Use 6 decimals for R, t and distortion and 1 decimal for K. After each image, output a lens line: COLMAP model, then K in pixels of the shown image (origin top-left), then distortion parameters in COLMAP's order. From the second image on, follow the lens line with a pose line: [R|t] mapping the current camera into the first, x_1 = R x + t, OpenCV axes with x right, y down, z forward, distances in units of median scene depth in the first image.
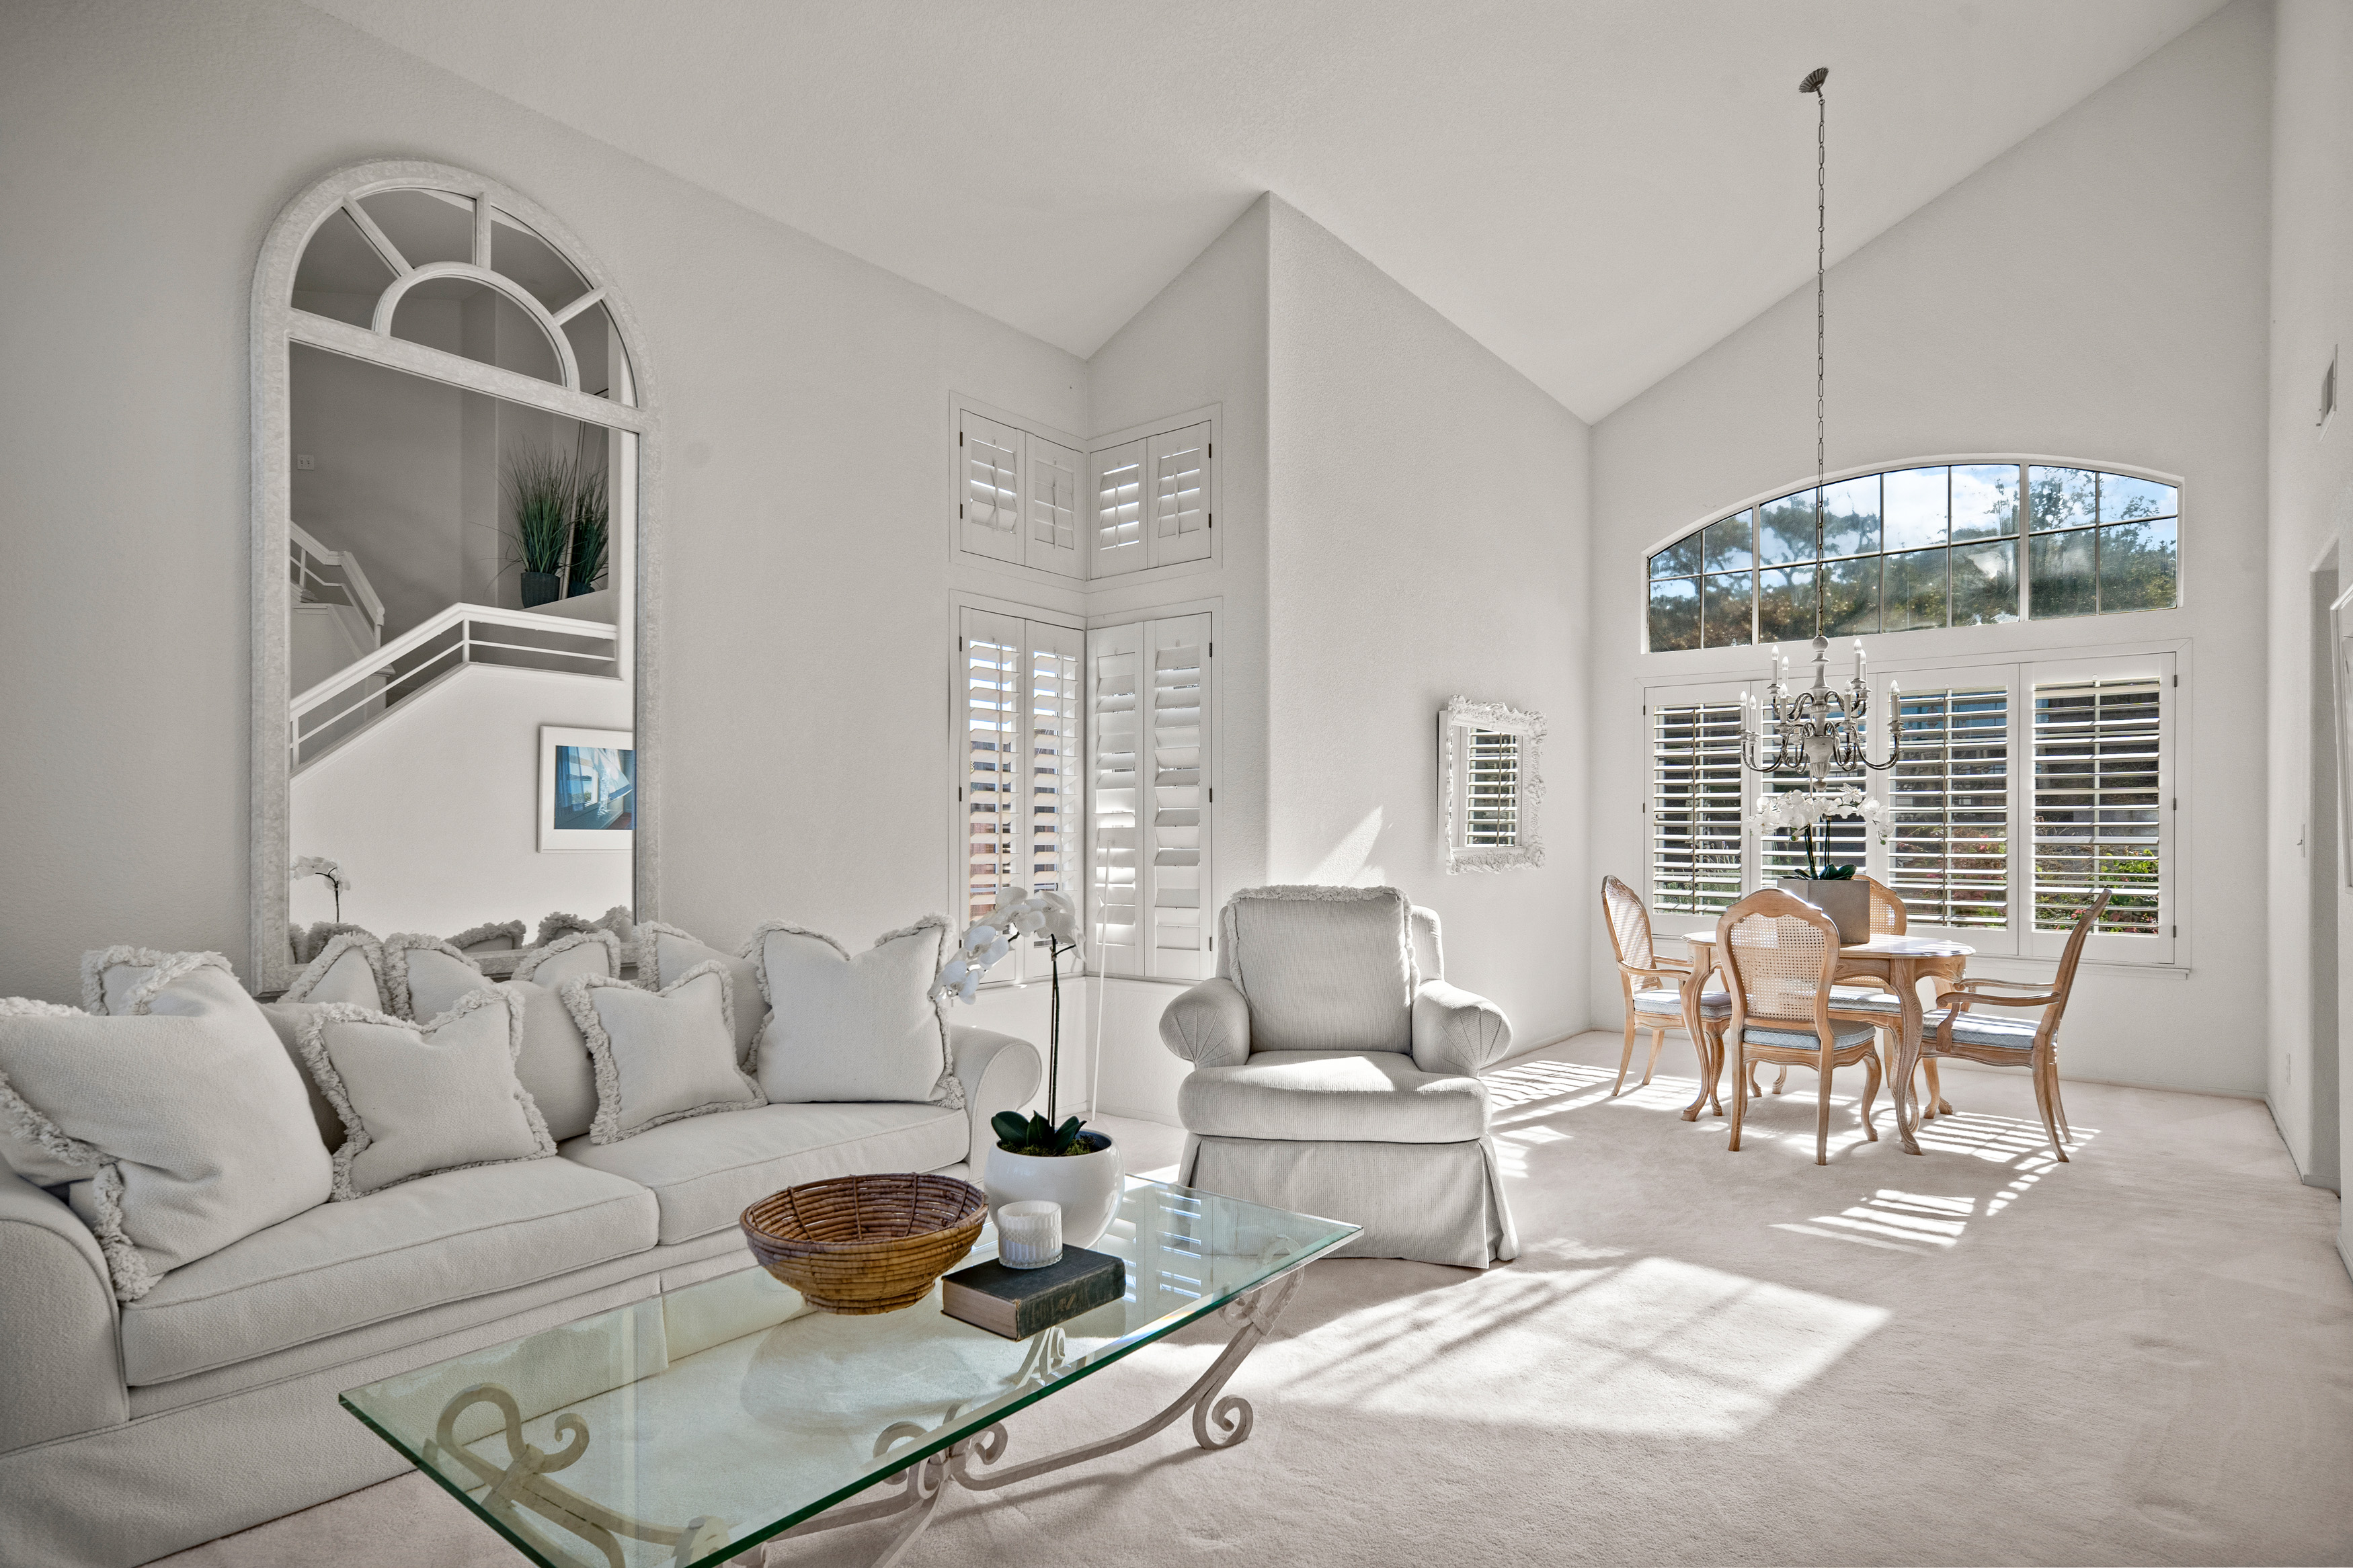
lens RADIAL K [[1206.3, 0, 1178.4], [0, 1206.3, 833.1], [0, 0, 1]] dist [-0.001359, 0.000337]
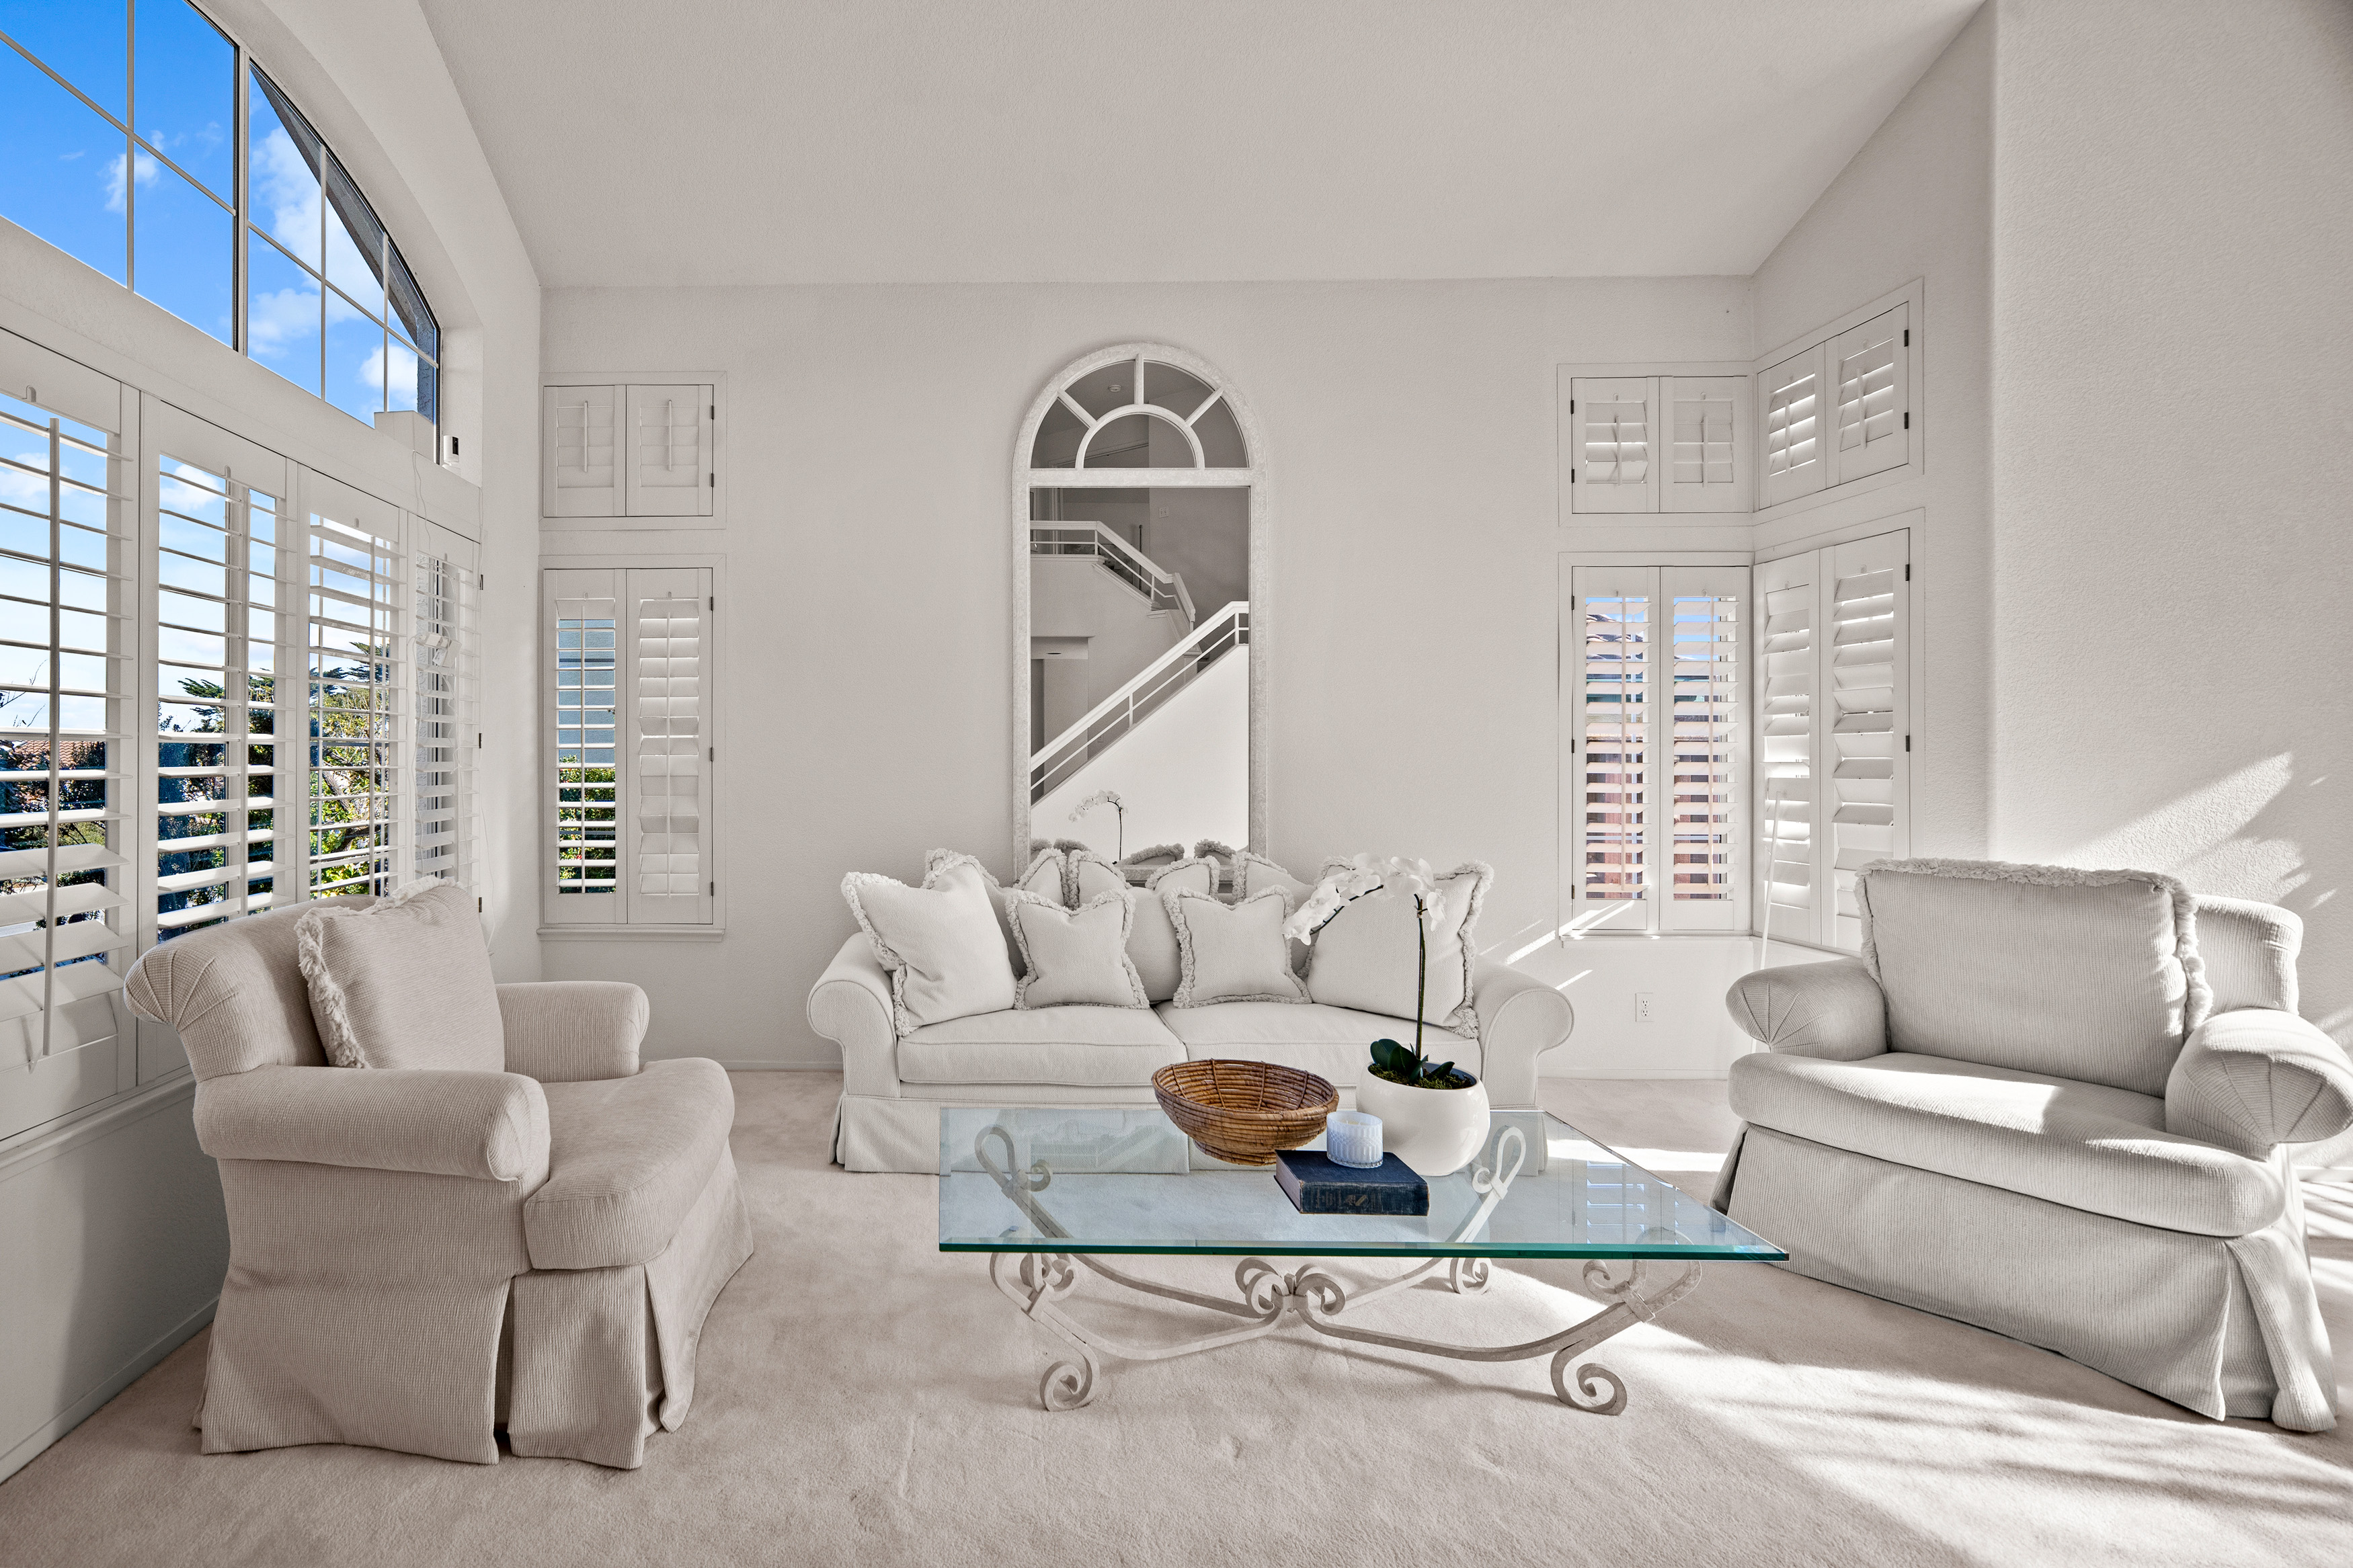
lens RADIAL K [[1045.7, 0, 921.6], [0, 1045.7, 756.8], [0, 0, 1]] dist [-0.011056, 0.000527]
pose [[0.608380, -0.000194, -0.793646, 0.252551], [0.001705, 0.999998, 0.001062, -0.032859], [0.793644, -0.001999, 0.608379, 0.003321]]
